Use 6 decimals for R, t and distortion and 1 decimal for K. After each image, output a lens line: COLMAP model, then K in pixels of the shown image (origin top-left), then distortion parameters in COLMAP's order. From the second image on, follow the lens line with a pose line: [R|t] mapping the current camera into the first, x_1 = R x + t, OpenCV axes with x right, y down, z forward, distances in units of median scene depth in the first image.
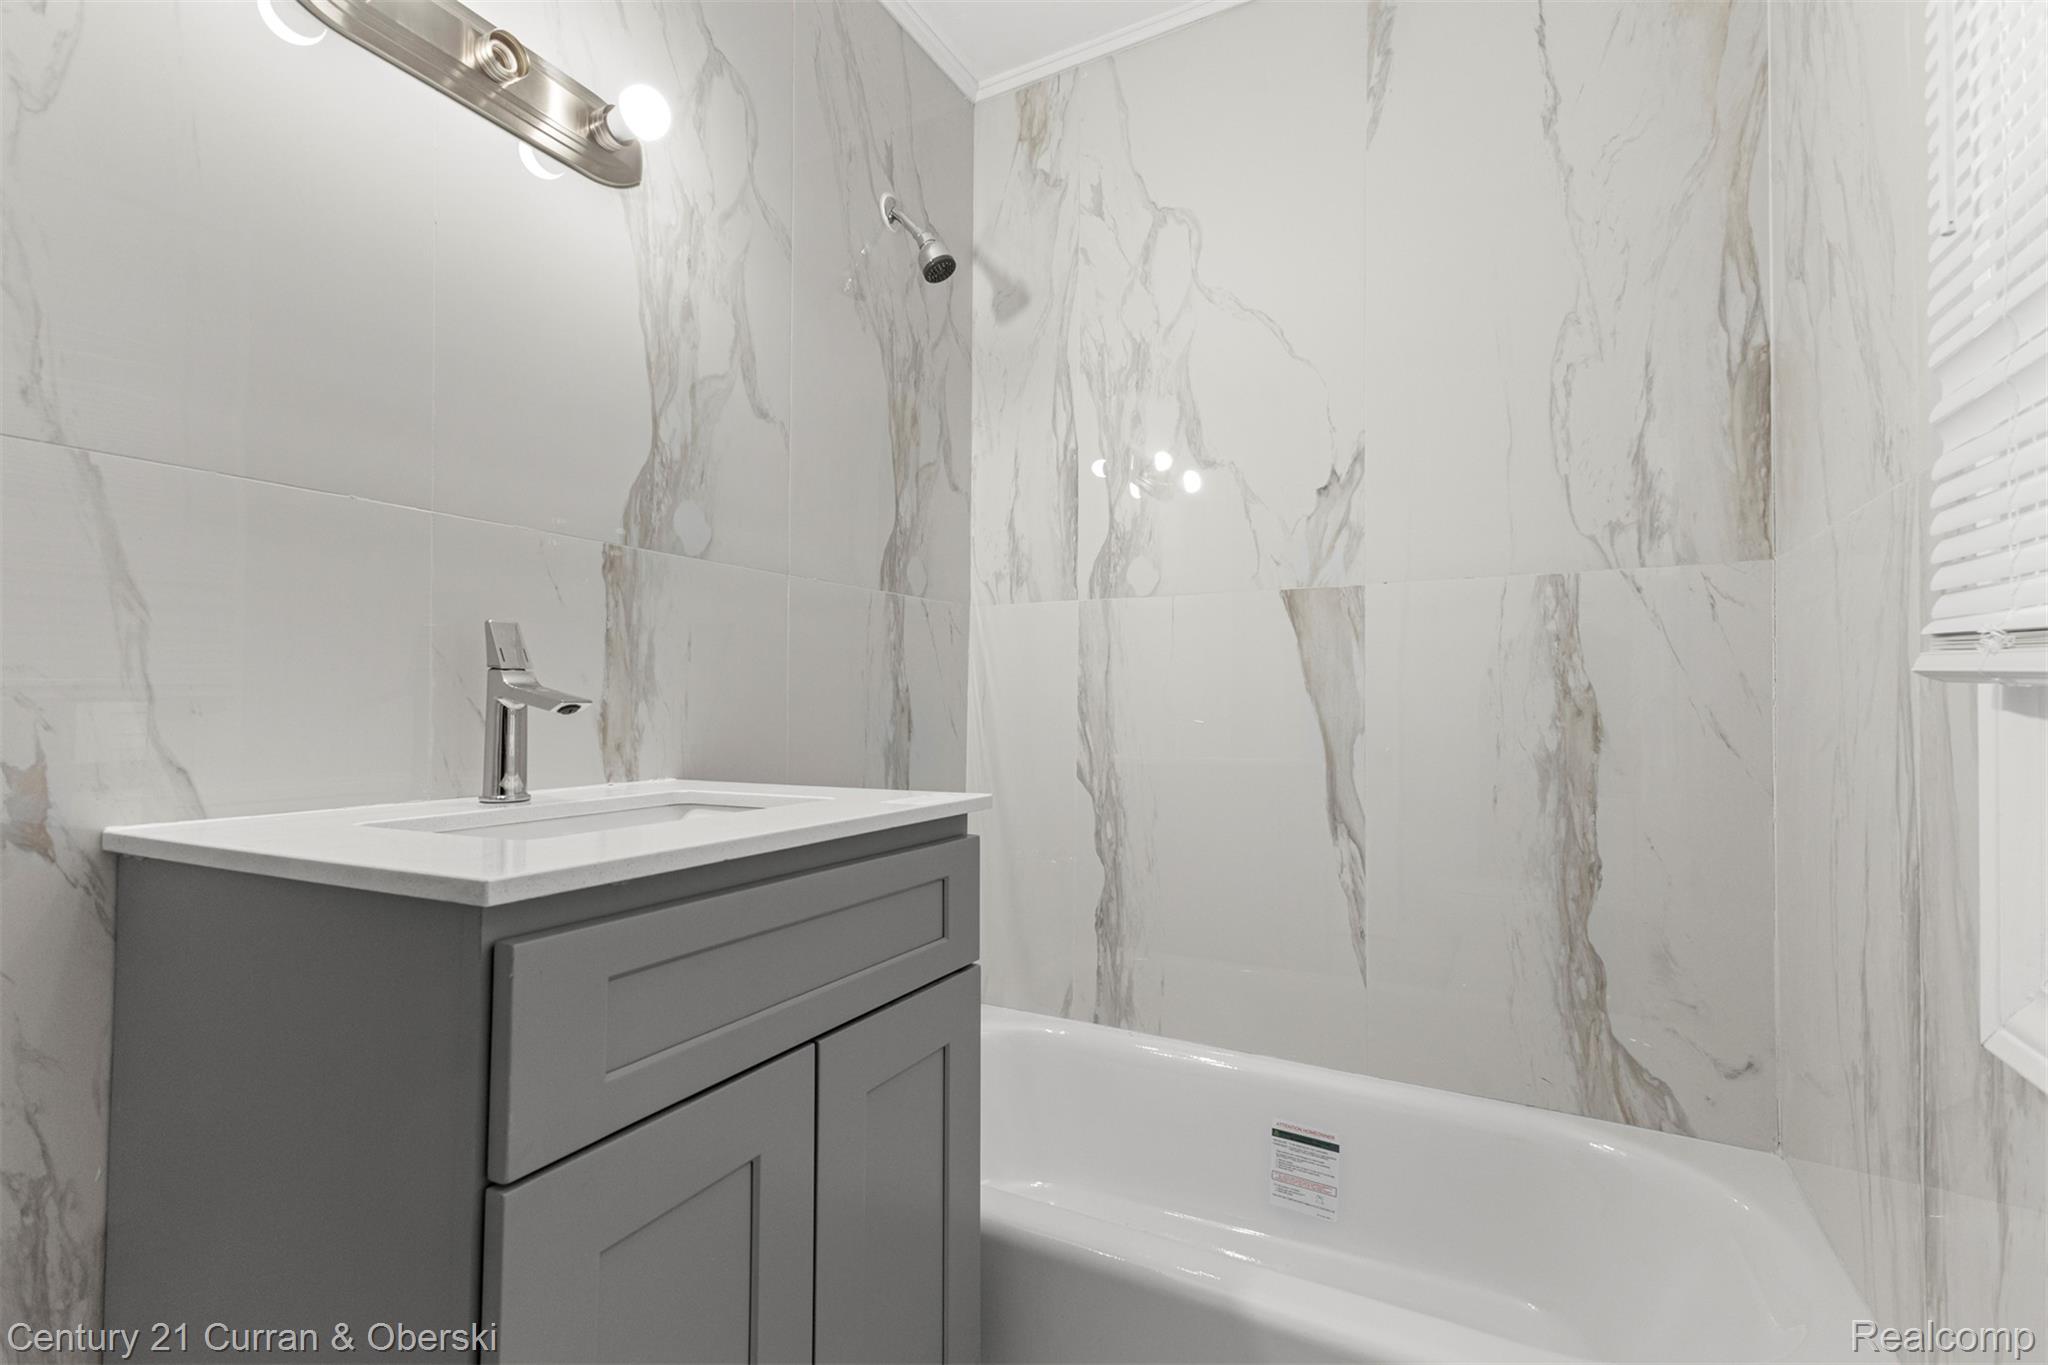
lens RADIAL K [[897.2, 0, 1030.0], [0, 897.2, 677.4], [0, 0, 1]] dist [0.026931, 0.001122]
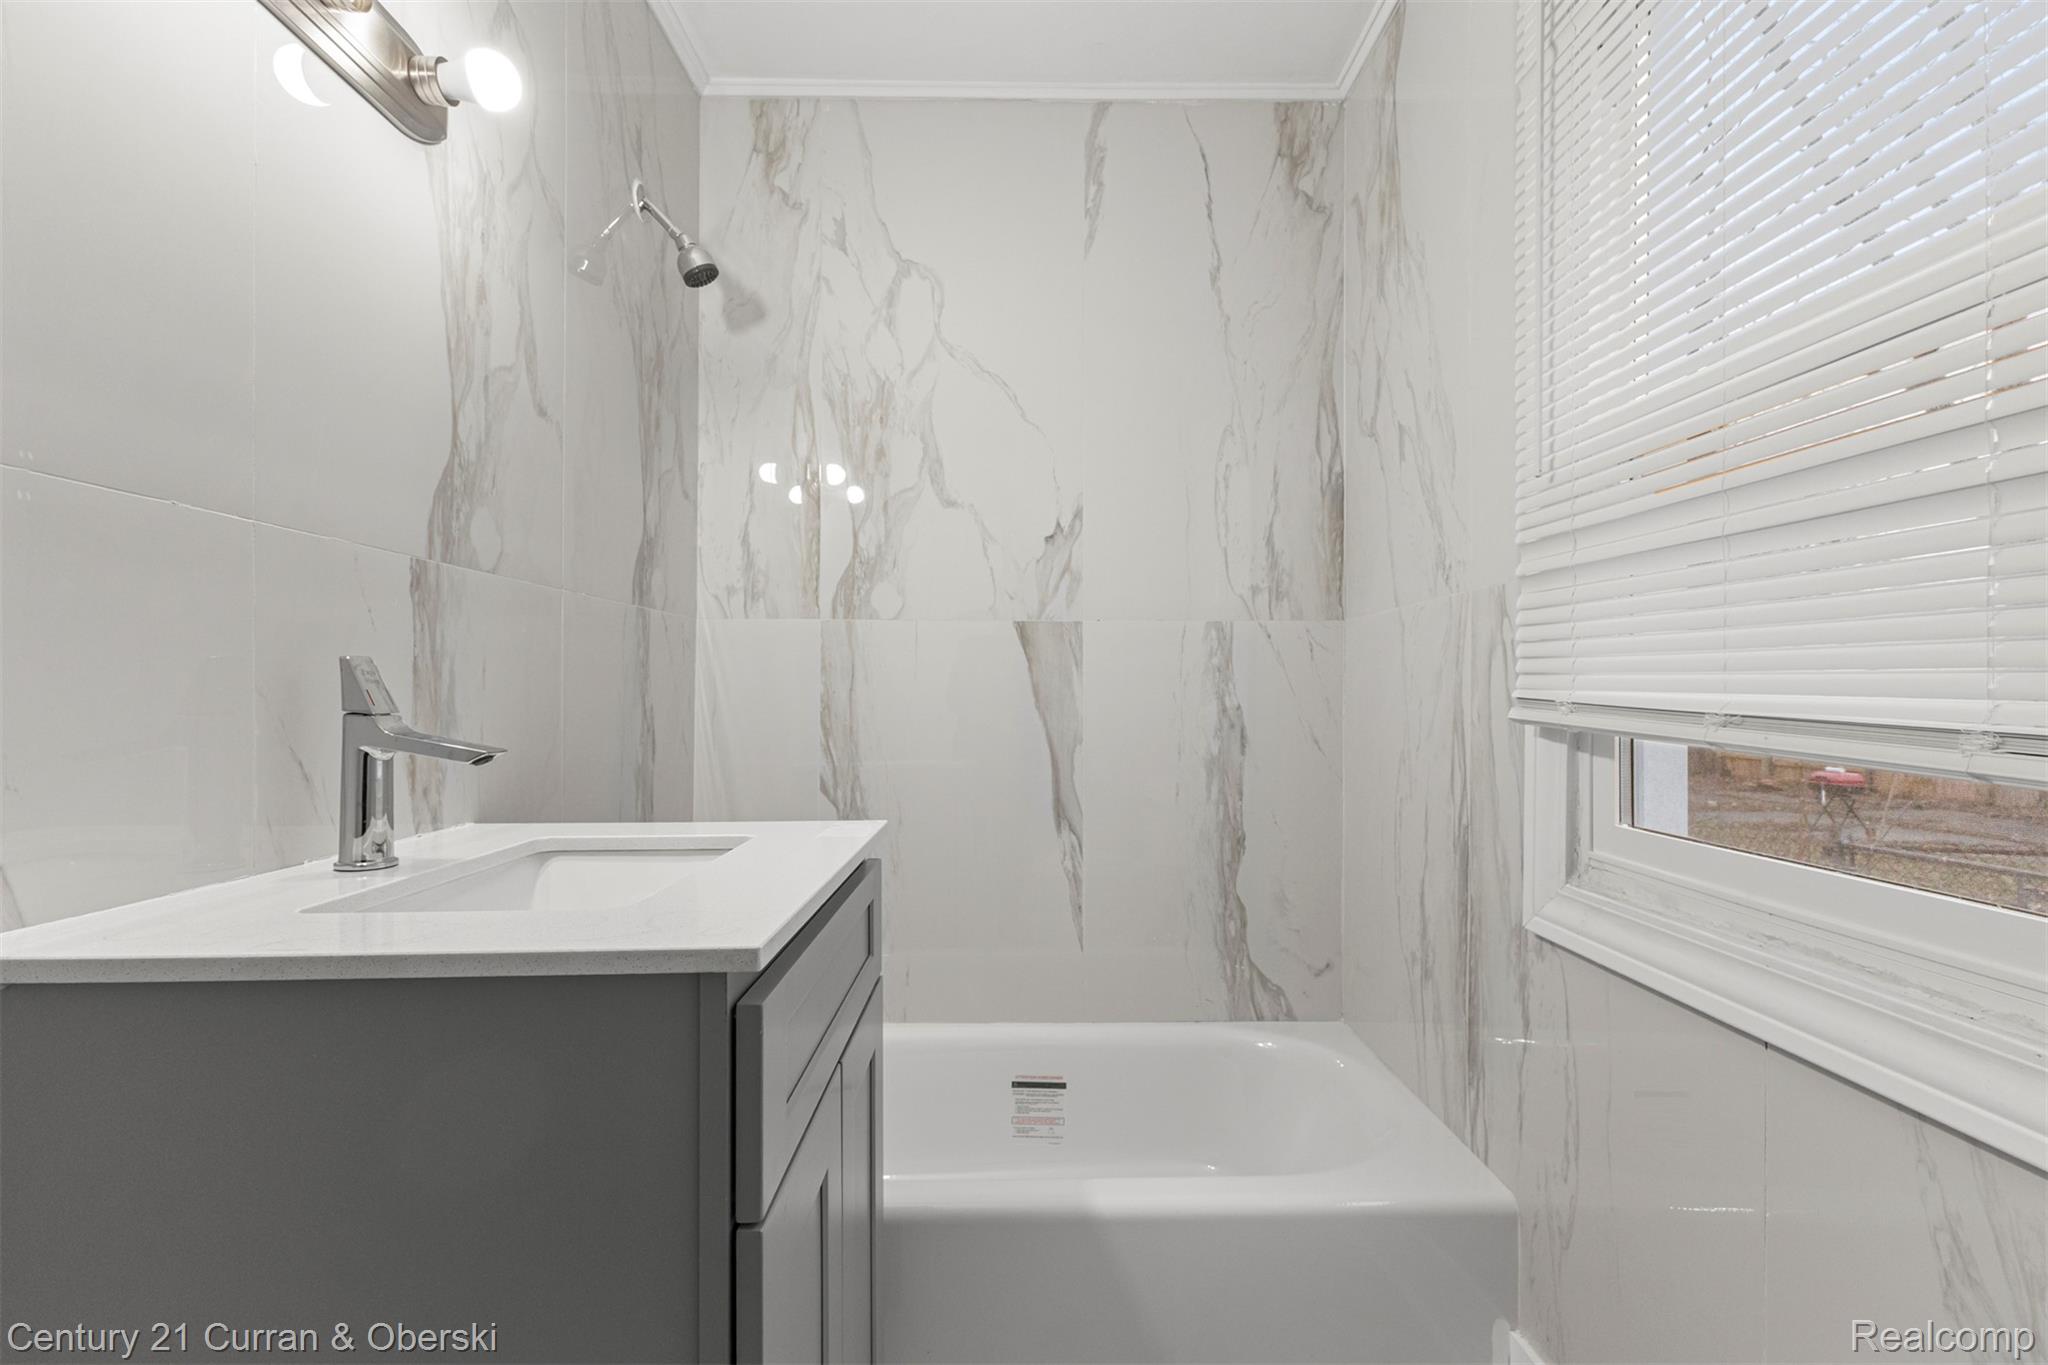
lens RADIAL K [[897.2, 0, 1024.8], [0, 897.2, 685.4], [0, 0, 1]] dist [0.026931, 0.001122]
pose [[0.882956, 0.003251, 0.469444, -0.295011], [-0.012143, 0.999800, 0.015916, -0.038480], [-0.469298, -0.019754, 0.882819, -0.035041]]
